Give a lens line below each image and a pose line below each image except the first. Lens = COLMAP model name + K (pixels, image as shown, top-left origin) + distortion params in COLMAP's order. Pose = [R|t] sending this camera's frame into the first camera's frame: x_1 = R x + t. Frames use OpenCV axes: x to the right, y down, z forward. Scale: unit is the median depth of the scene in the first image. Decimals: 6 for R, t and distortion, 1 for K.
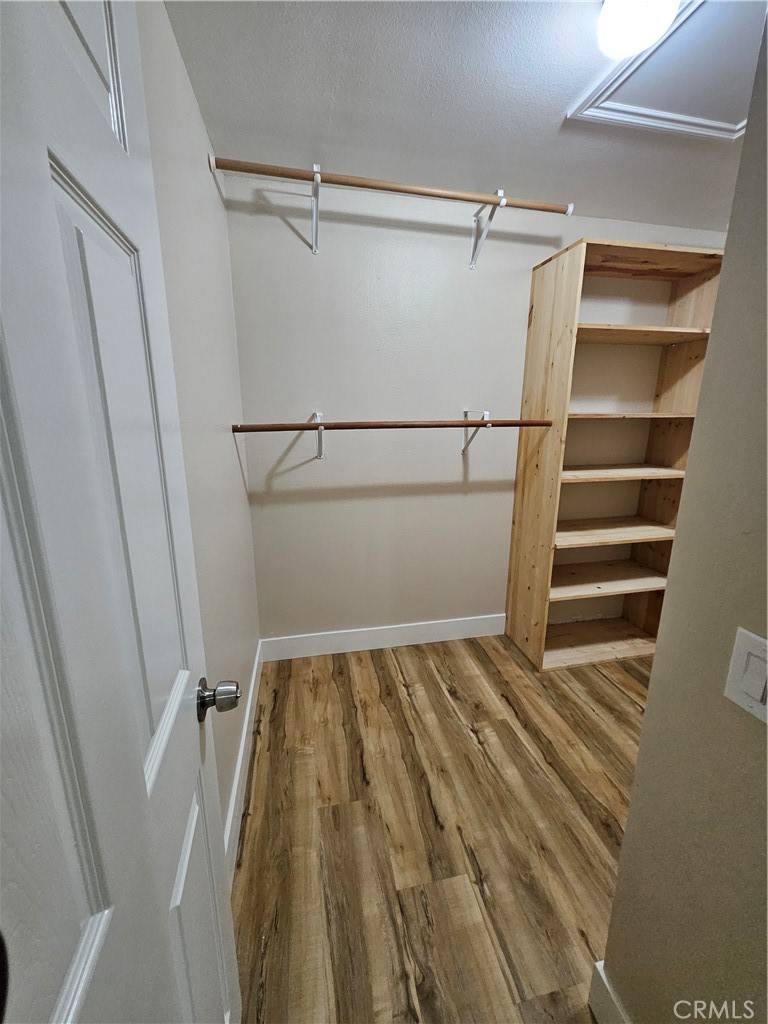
lens RADIAL K [[405.9, 0, 384.5], [0, 405.9, 508.8], [0, 0, 1]] dist [0.000936, -0.000678]
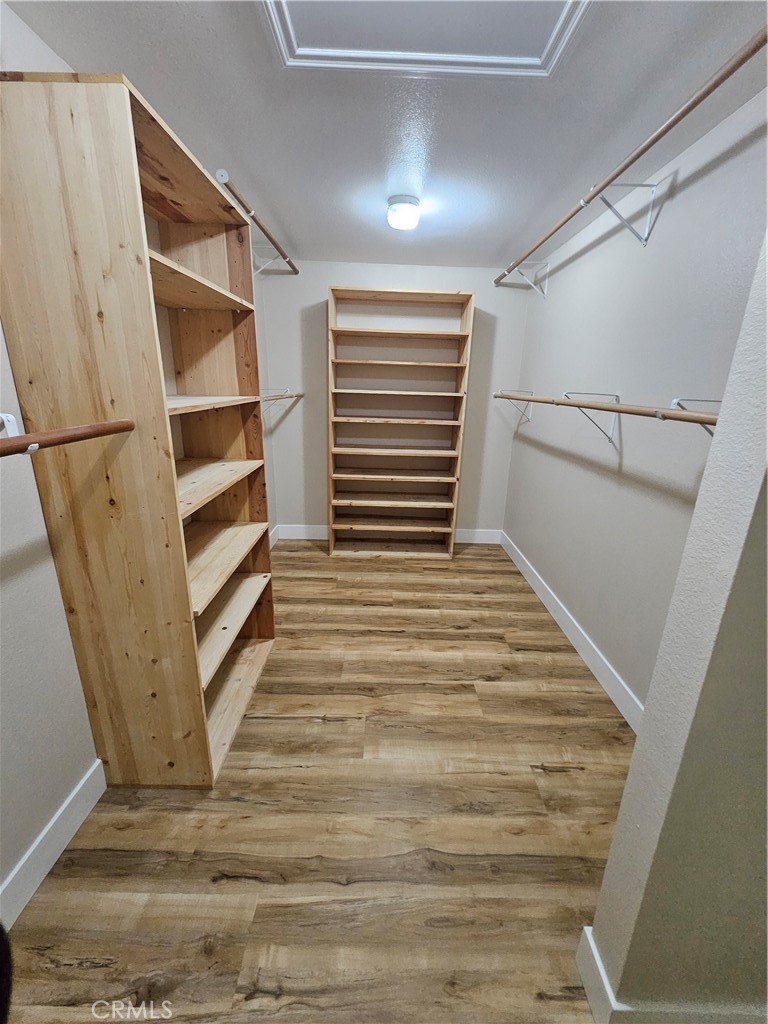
lens RADIAL K [[405.9, 0, 389.6], [0, 405.9, 498.0], [0, 0, 1]] dist [0.000936, -0.000678]
pose [[0.195808, -0.273801, 0.941643, -0.069625], [0.216189, 0.948659, 0.230886, -0.158877], [-0.956515, 0.158363, 0.244948, 0.509918]]
